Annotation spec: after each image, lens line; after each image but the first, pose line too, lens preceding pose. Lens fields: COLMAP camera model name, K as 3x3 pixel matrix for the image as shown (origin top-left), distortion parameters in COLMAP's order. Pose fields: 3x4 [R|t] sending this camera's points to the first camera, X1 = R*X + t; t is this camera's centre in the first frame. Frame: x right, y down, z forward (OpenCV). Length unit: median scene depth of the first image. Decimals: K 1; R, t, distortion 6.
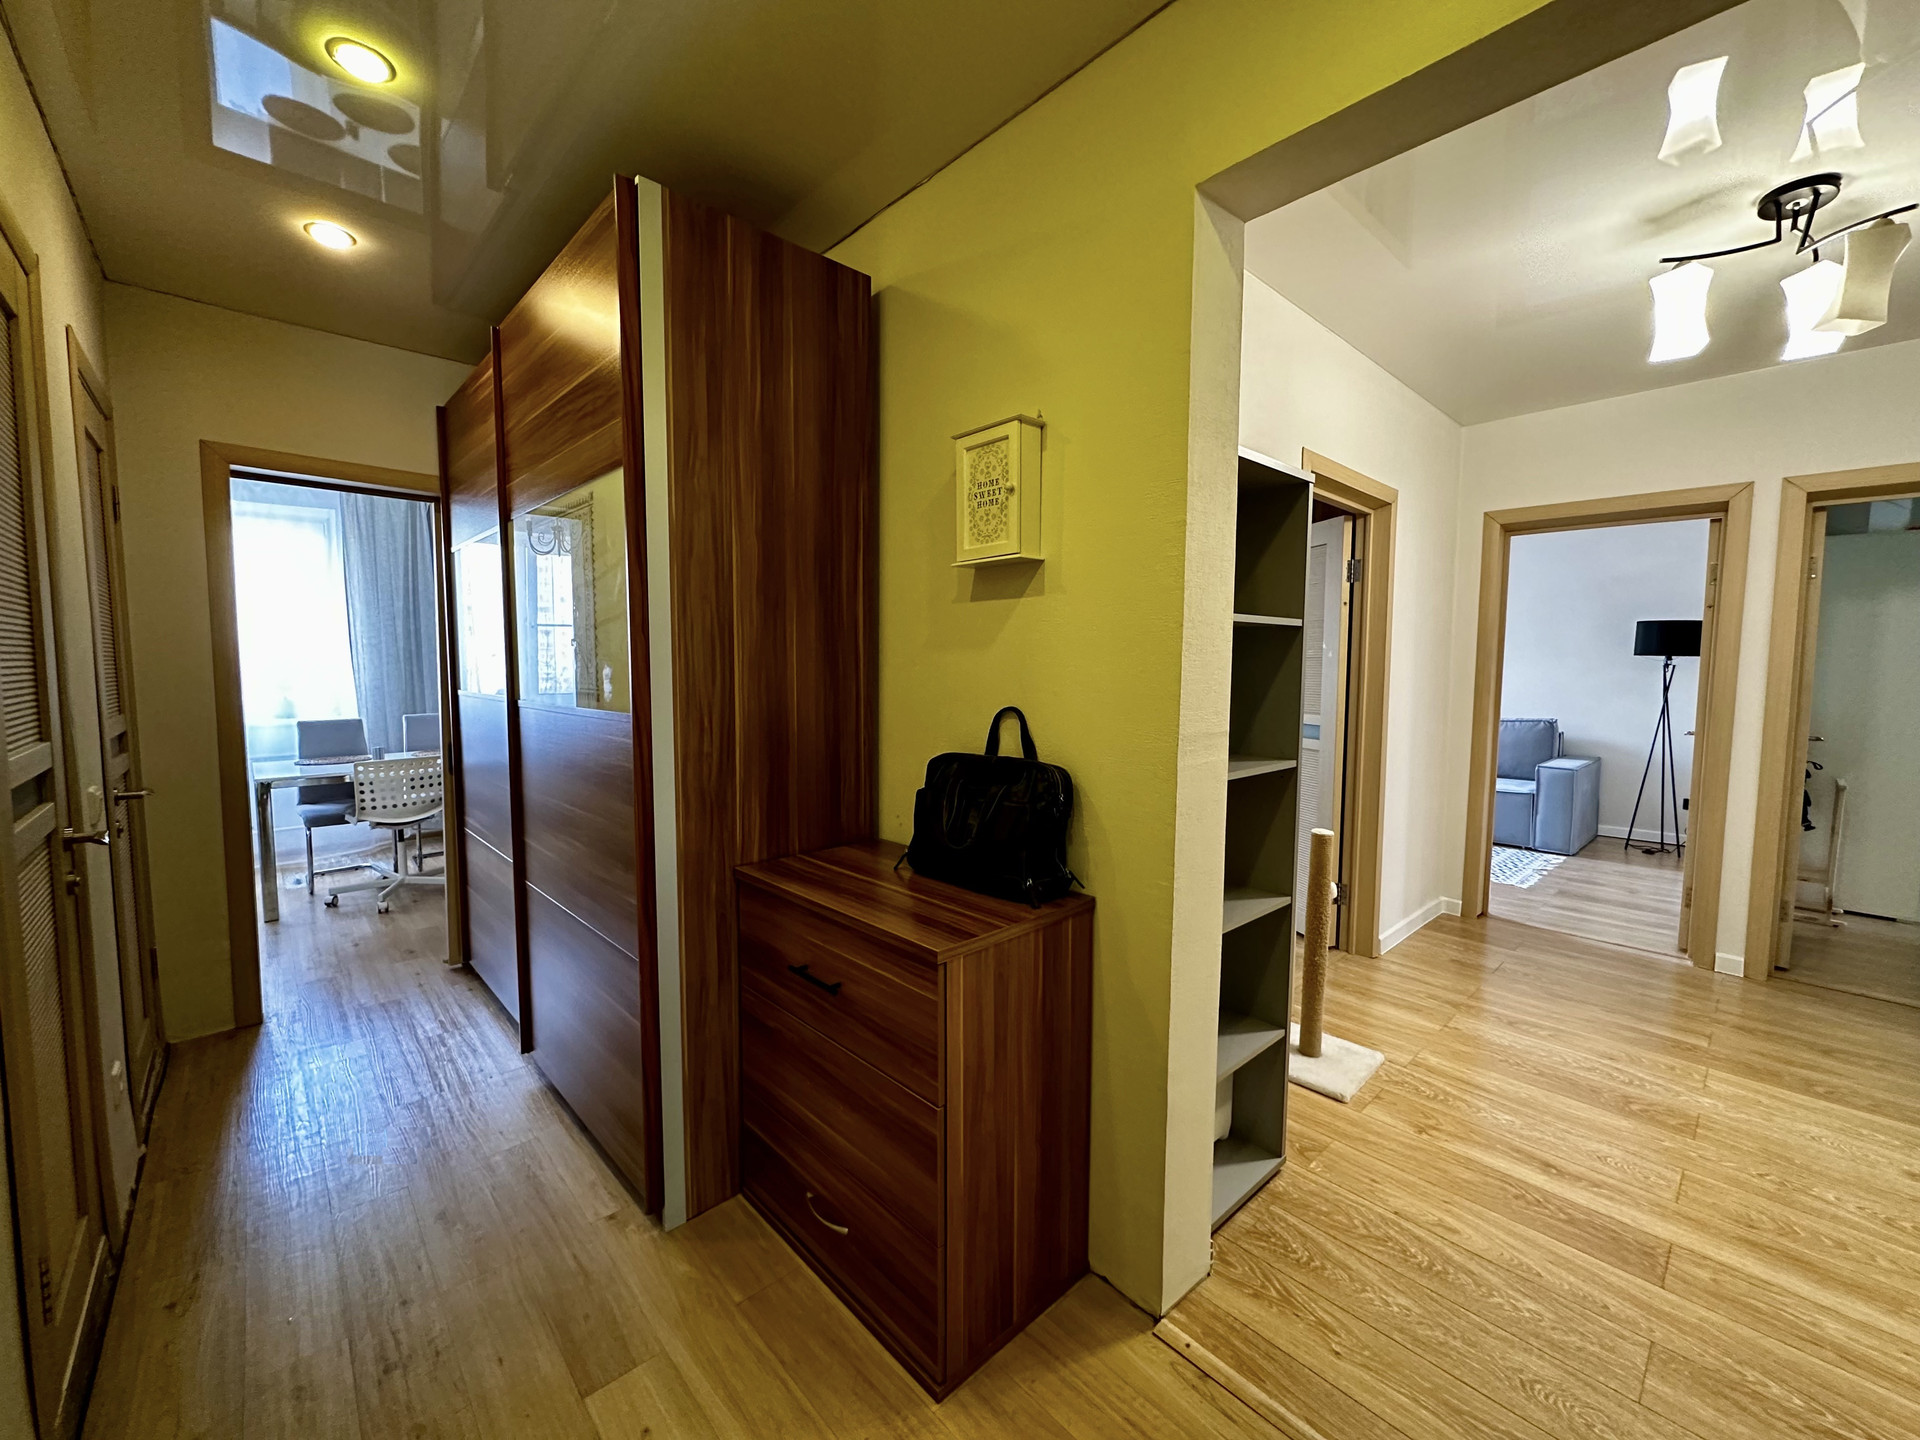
lens RADIAL K [[767.9, 0, 962.8], [0, 767.9, 717.0], [0, 0, 1]] dist [-0.001666, -0.000021]
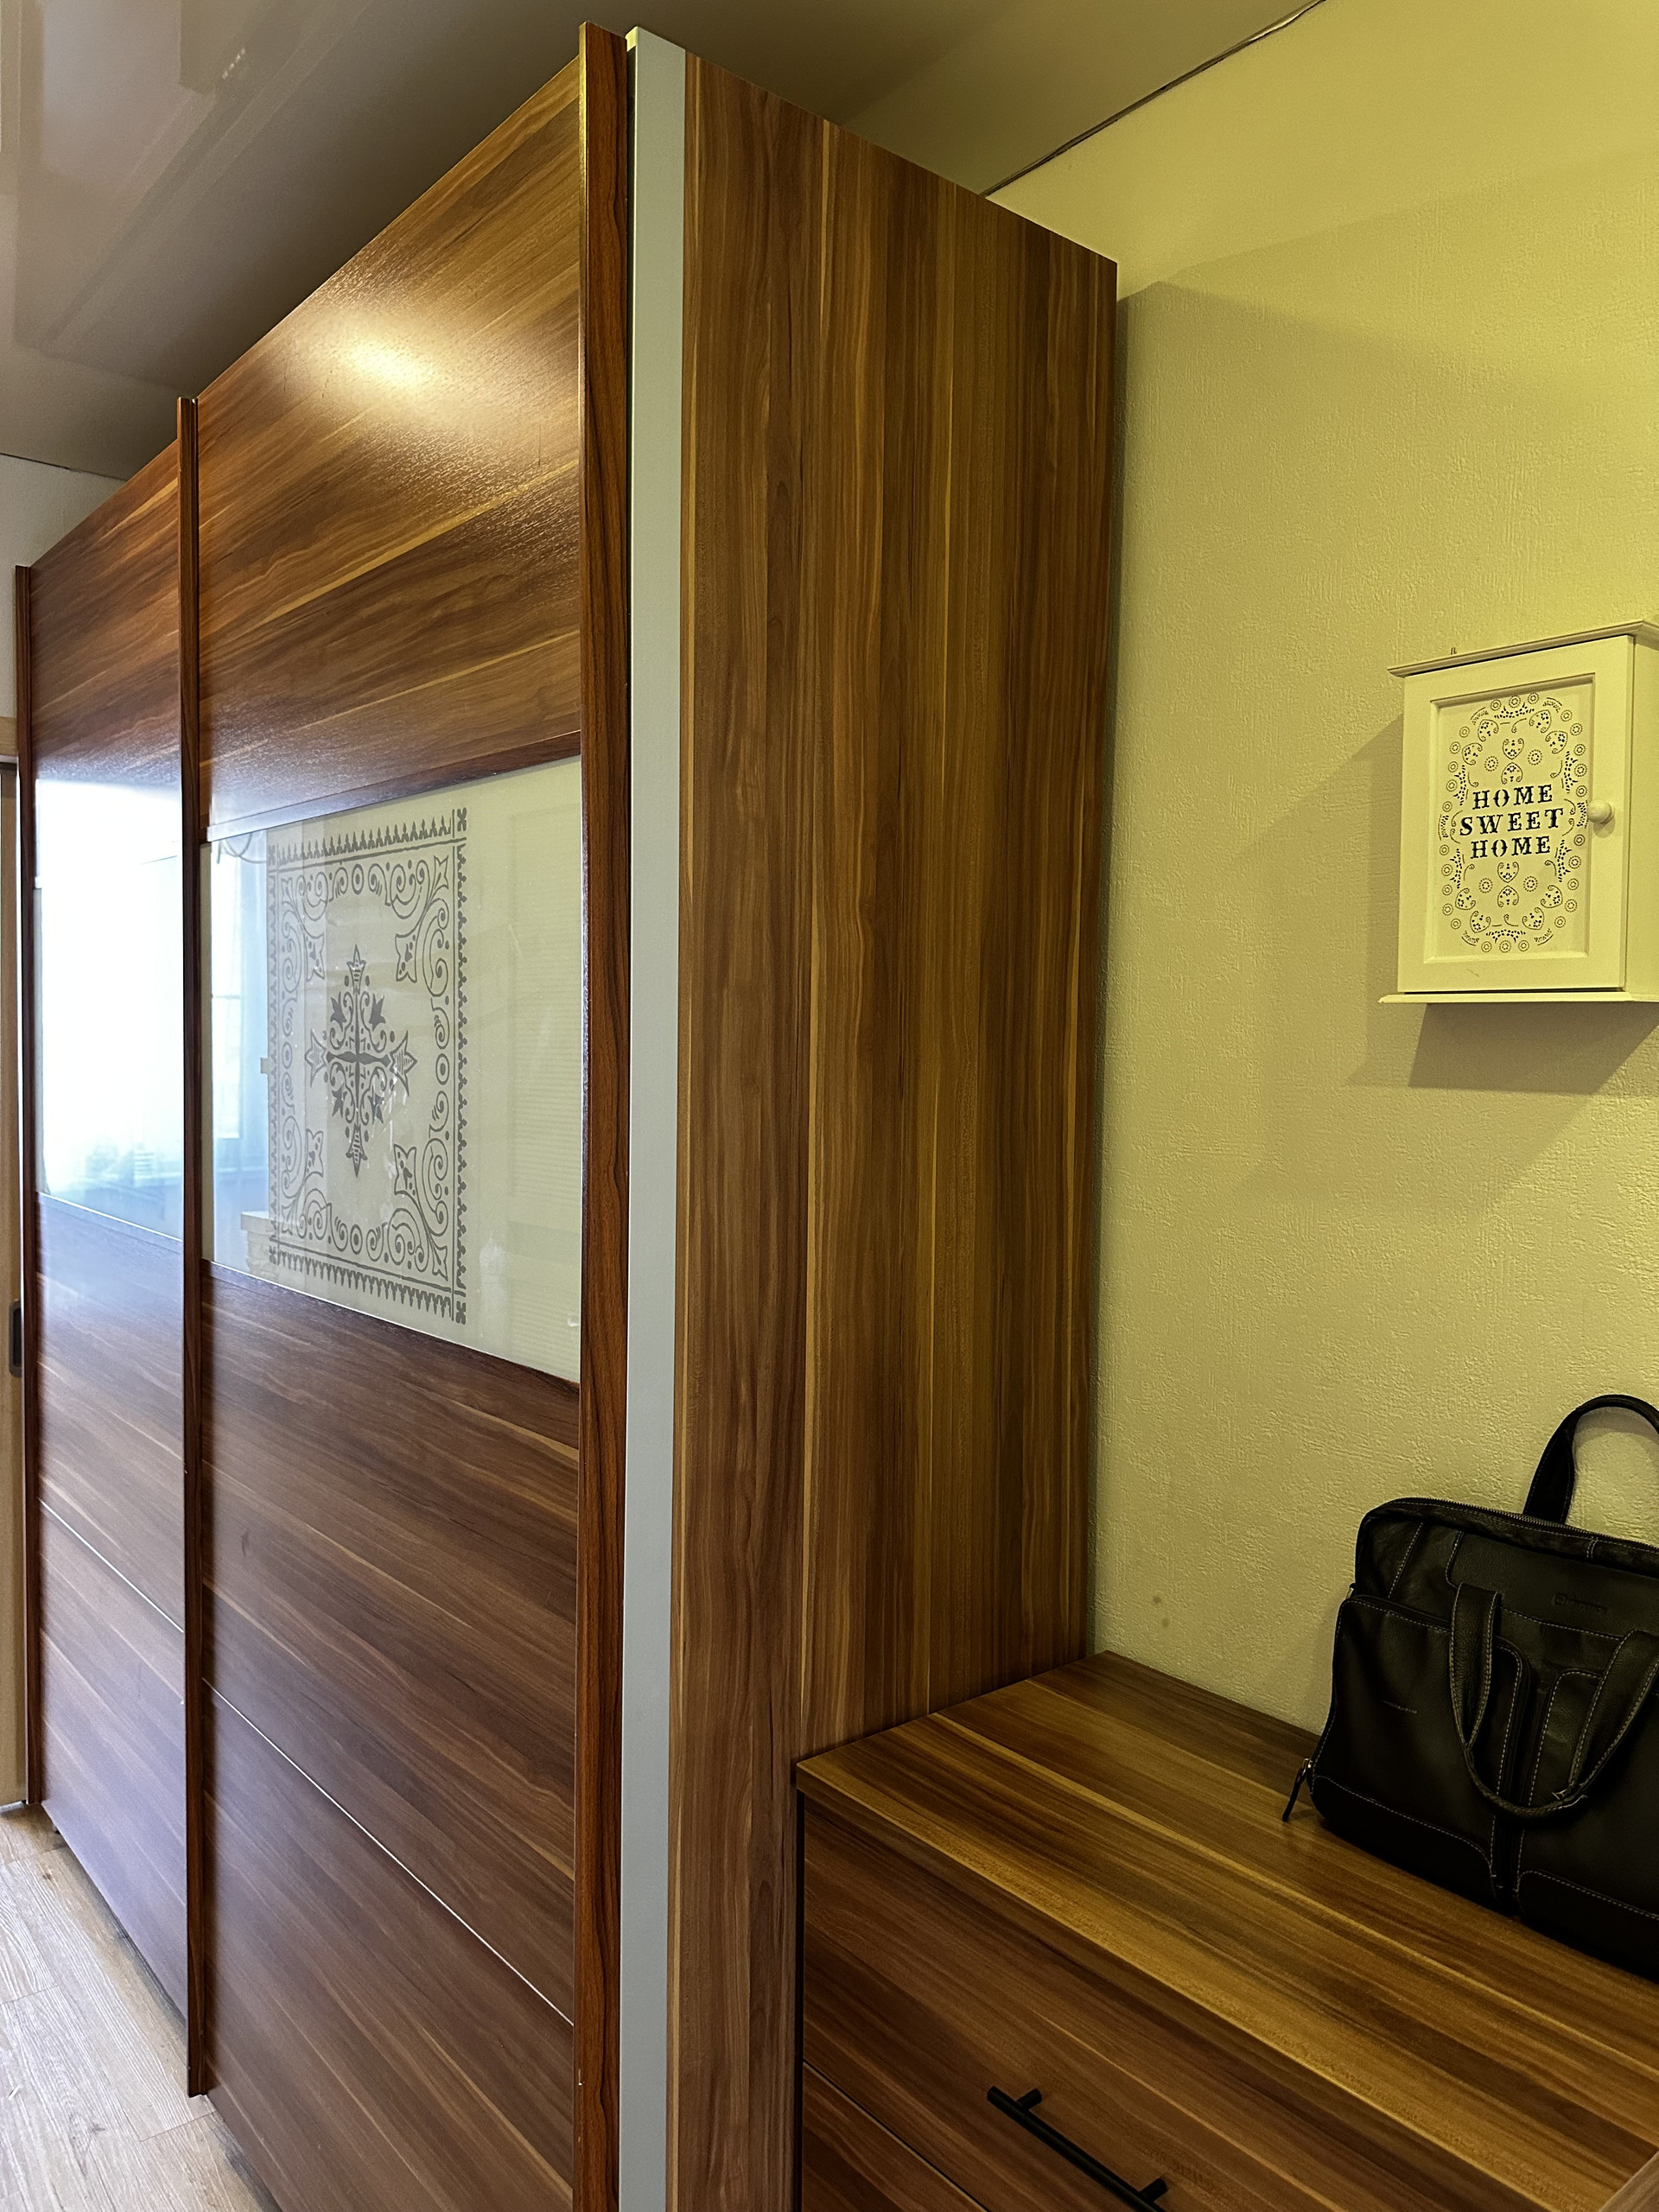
lens RADIAL K [[1592.1, 0, 829.5], [0, 1592.1, 1106.0], [0, 0, 1]] dist [0.043872, -0.057272]
pose [[0.996757, 0.015138, -0.079029, -0.229810], [-0.017674, 0.999348, -0.031483, -0.117147], [0.078501, 0.032777, 0.996375, 0.186246]]
